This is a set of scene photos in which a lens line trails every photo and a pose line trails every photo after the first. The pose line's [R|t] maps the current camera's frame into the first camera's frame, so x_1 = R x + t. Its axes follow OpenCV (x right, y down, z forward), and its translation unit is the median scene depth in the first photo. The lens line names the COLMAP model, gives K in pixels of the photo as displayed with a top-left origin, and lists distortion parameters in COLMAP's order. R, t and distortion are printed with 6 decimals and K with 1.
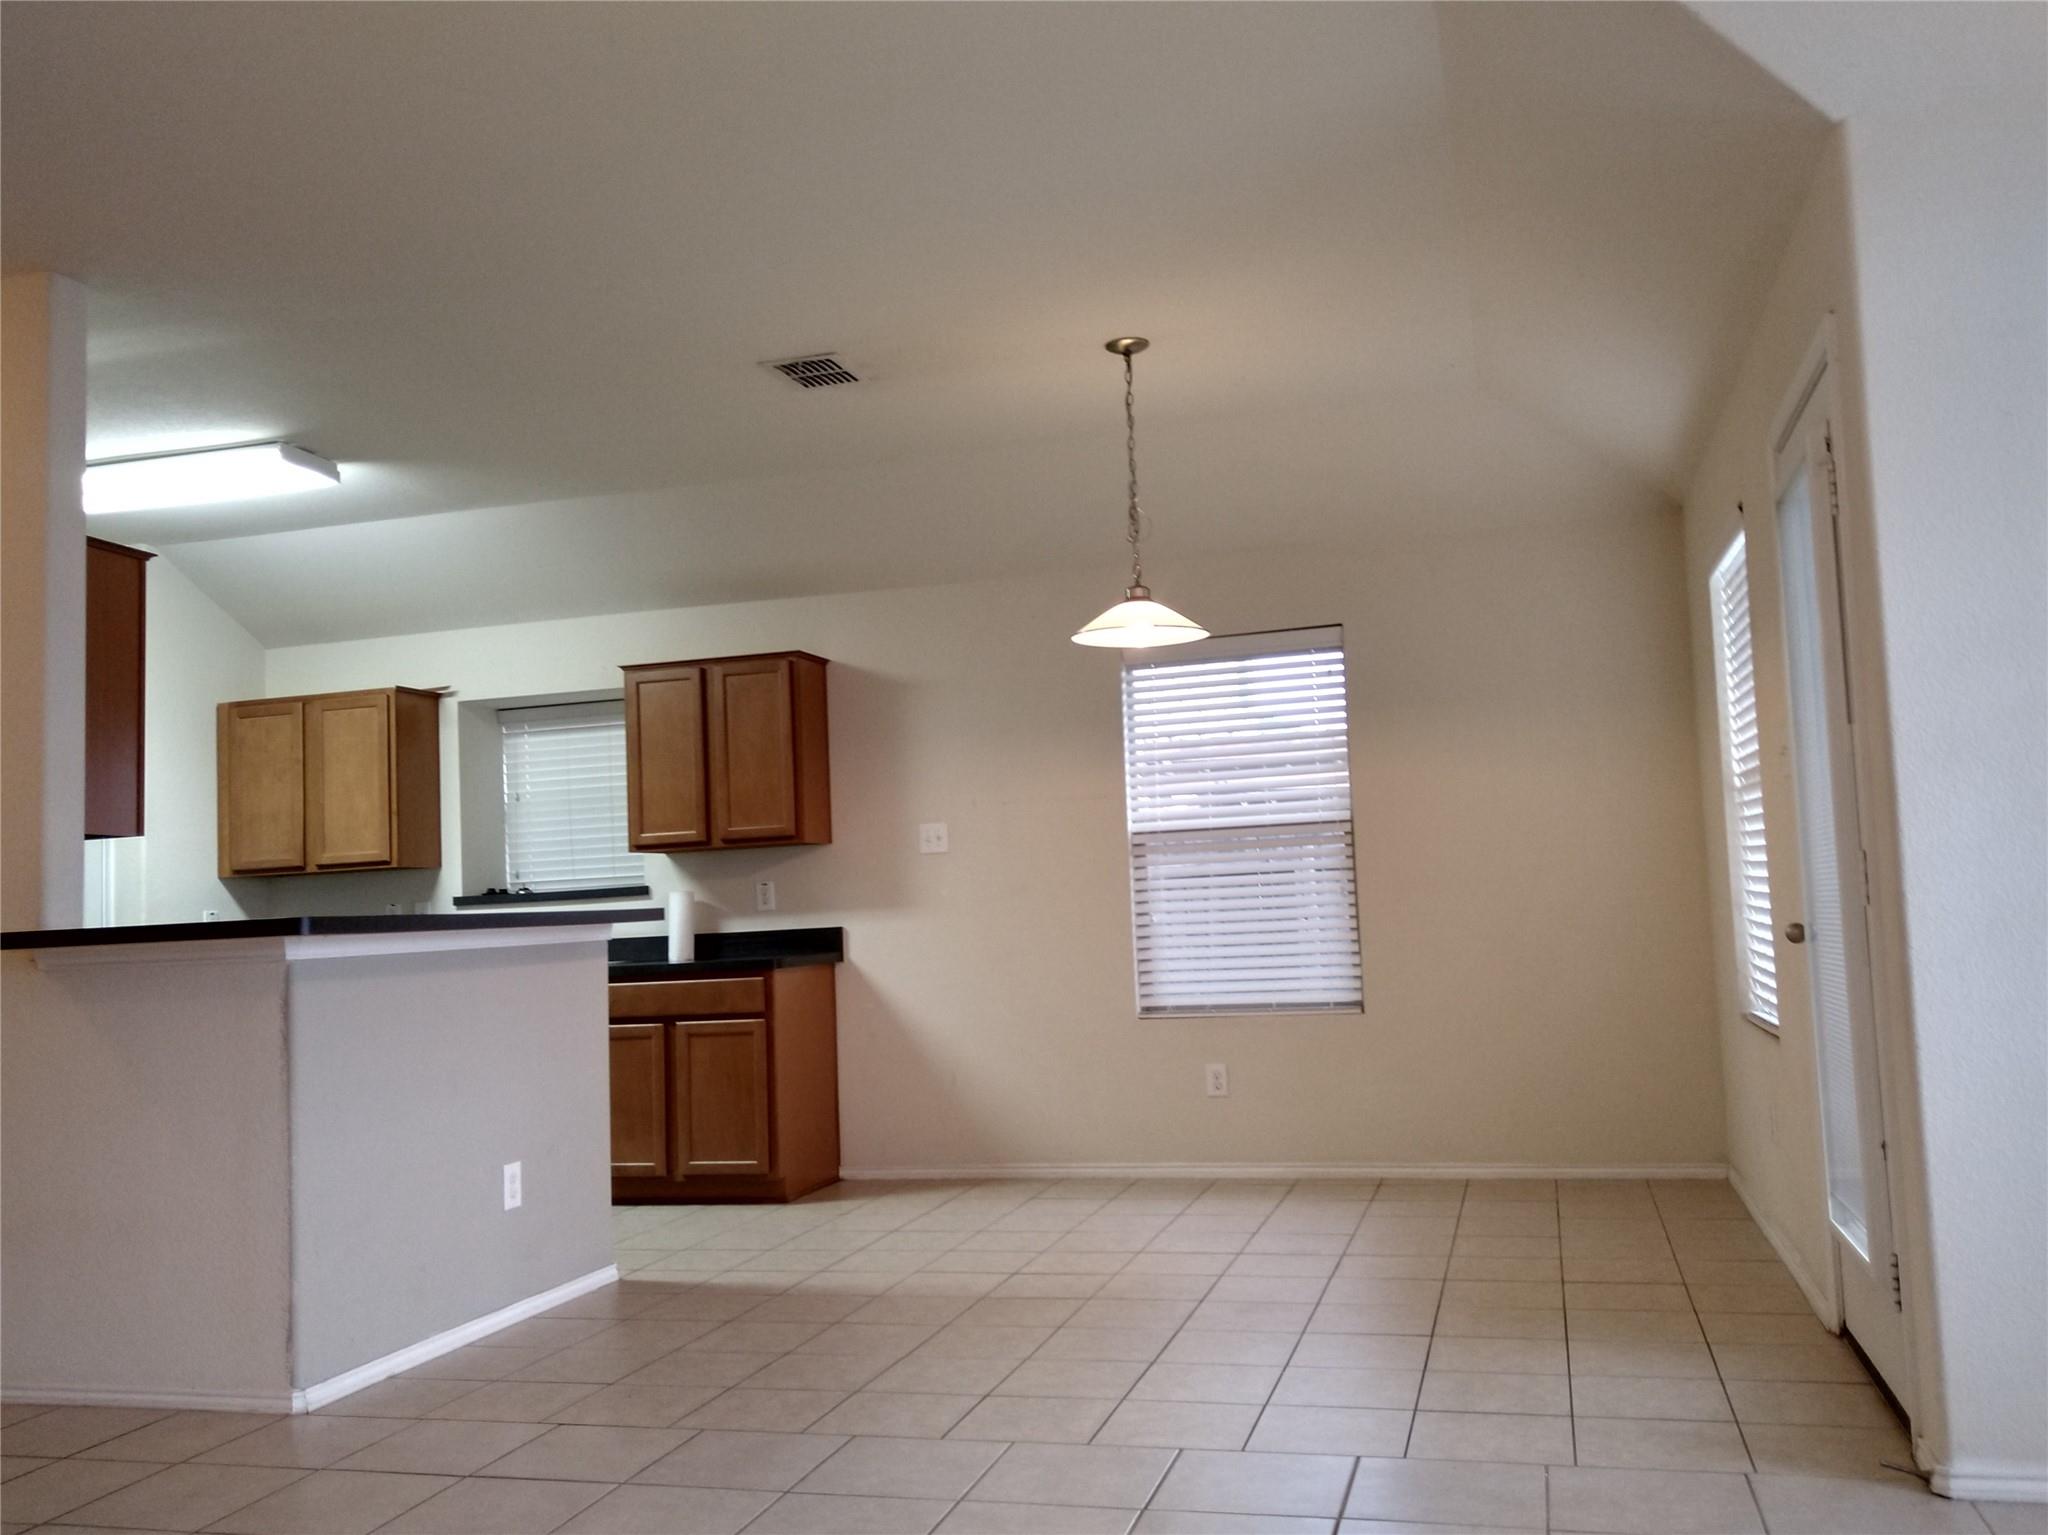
lens RADIAL K [[1672.7, 0, 1024.0], [0, 1672.7, 767.5], [0, 0, 1]] dist [0.115506, -0.000027]
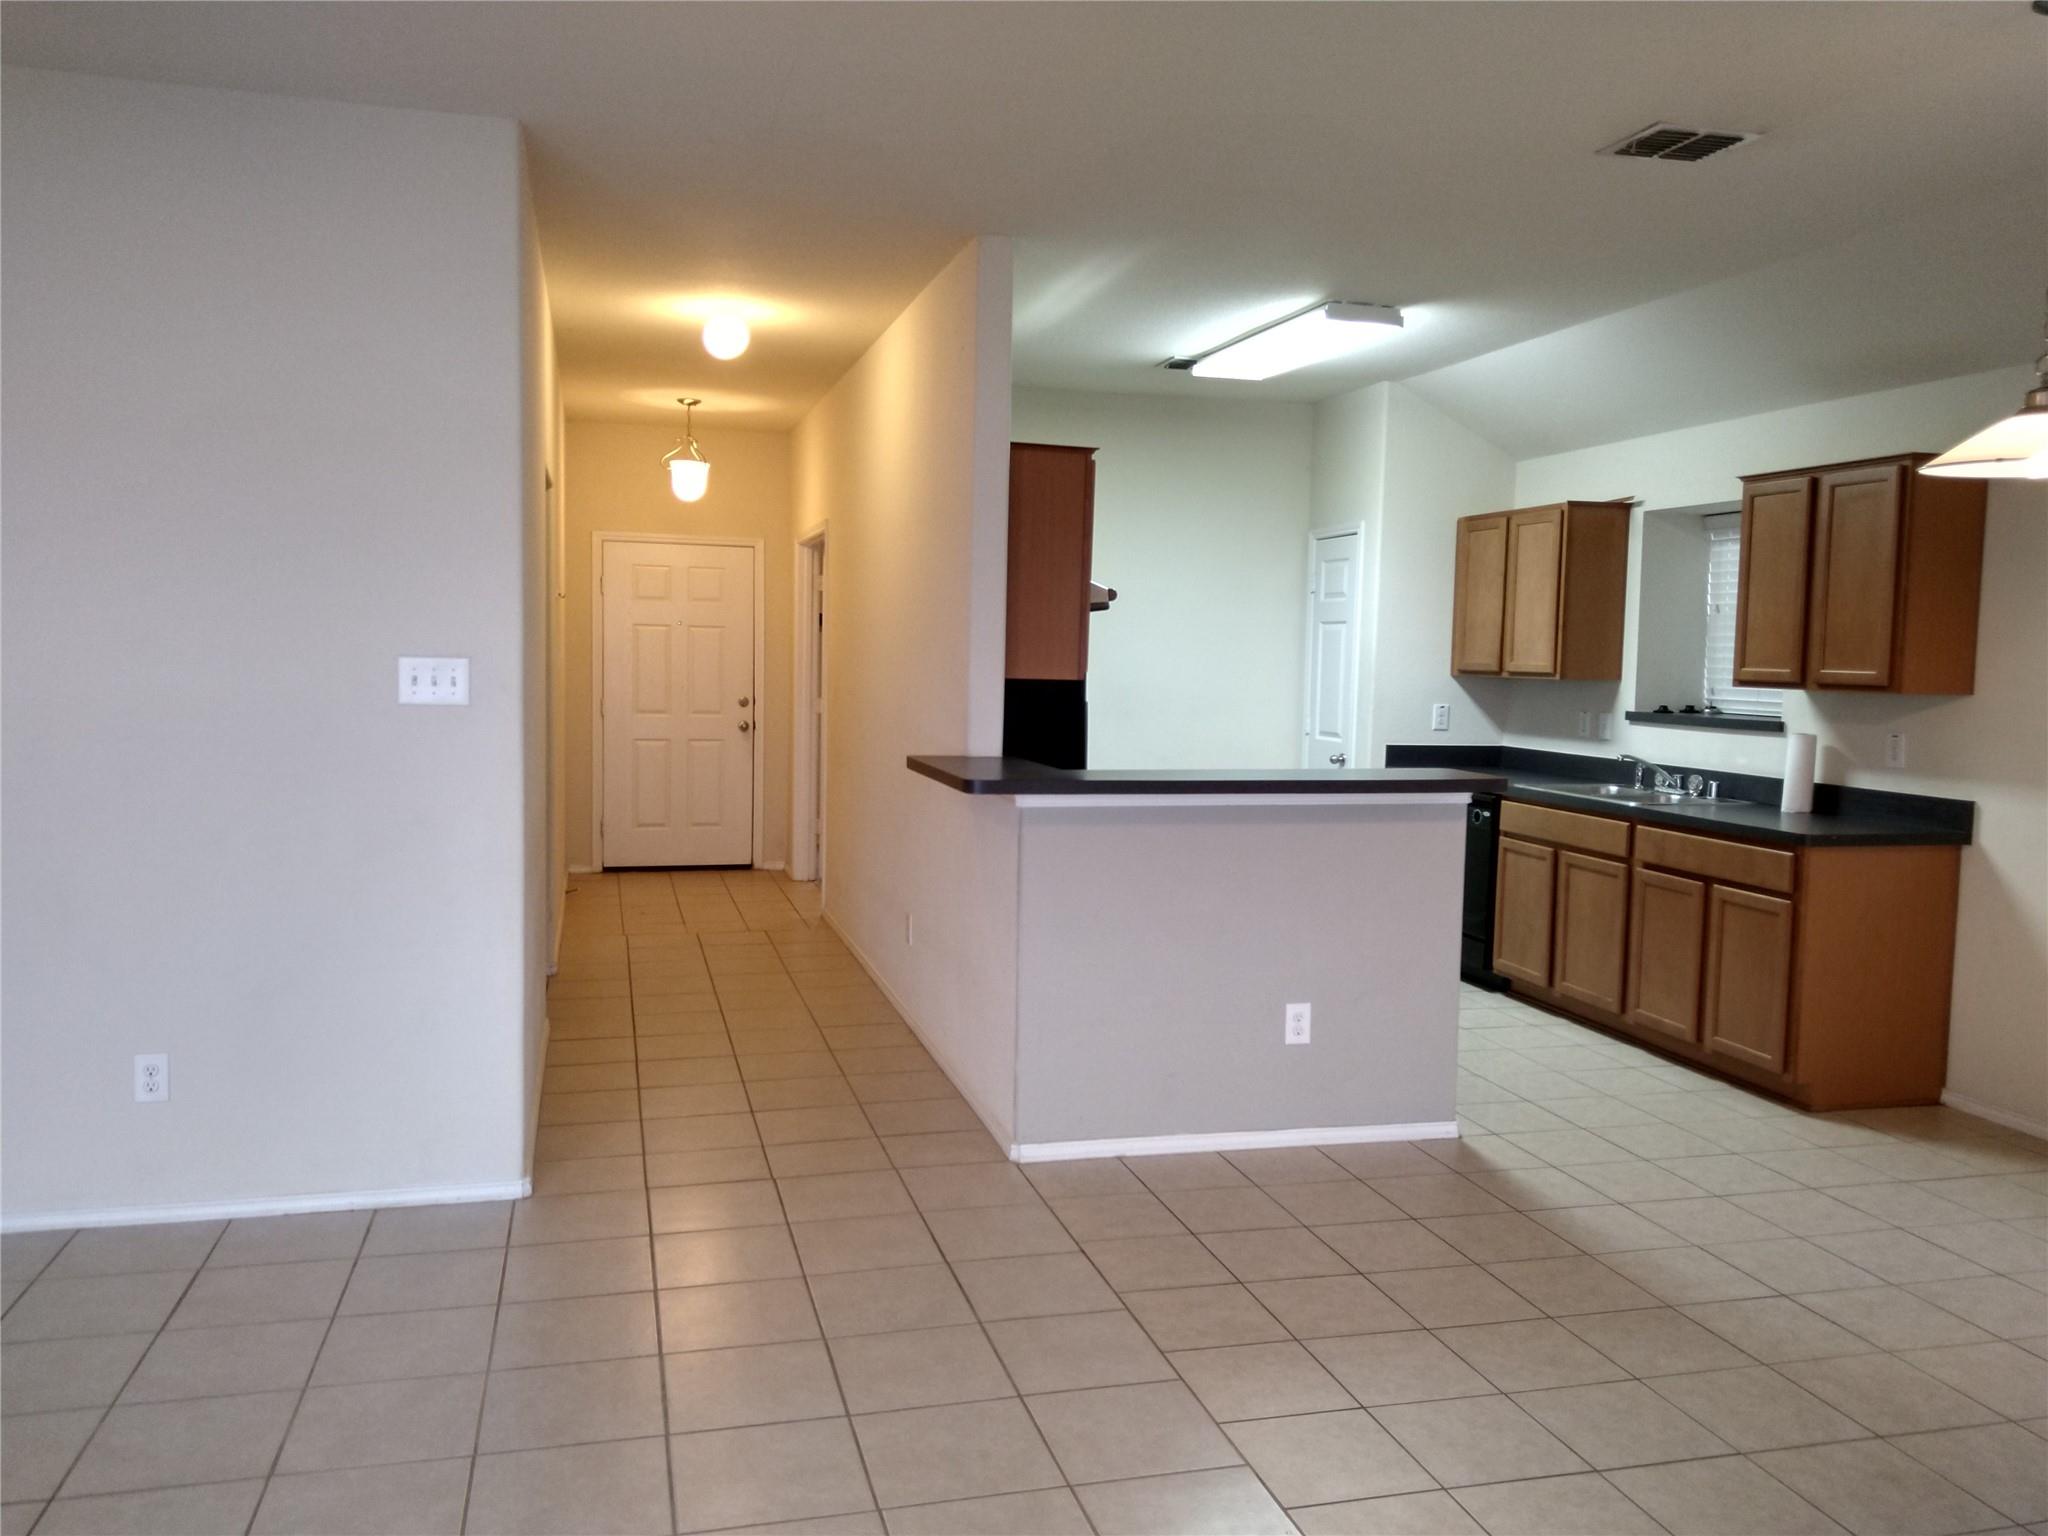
lens RADIAL K [[1581.6, 0, 1024.0], [0, 1581.6, 768.0], [0, 0, 1]] dist [0.006103, 0.005578]
pose [[0.514544, 0.121952, -0.848748, 0.293030], [0.029066, 0.986785, 0.159406, -0.052566], [0.856971, -0.106691, 0.504199, 0.240482]]
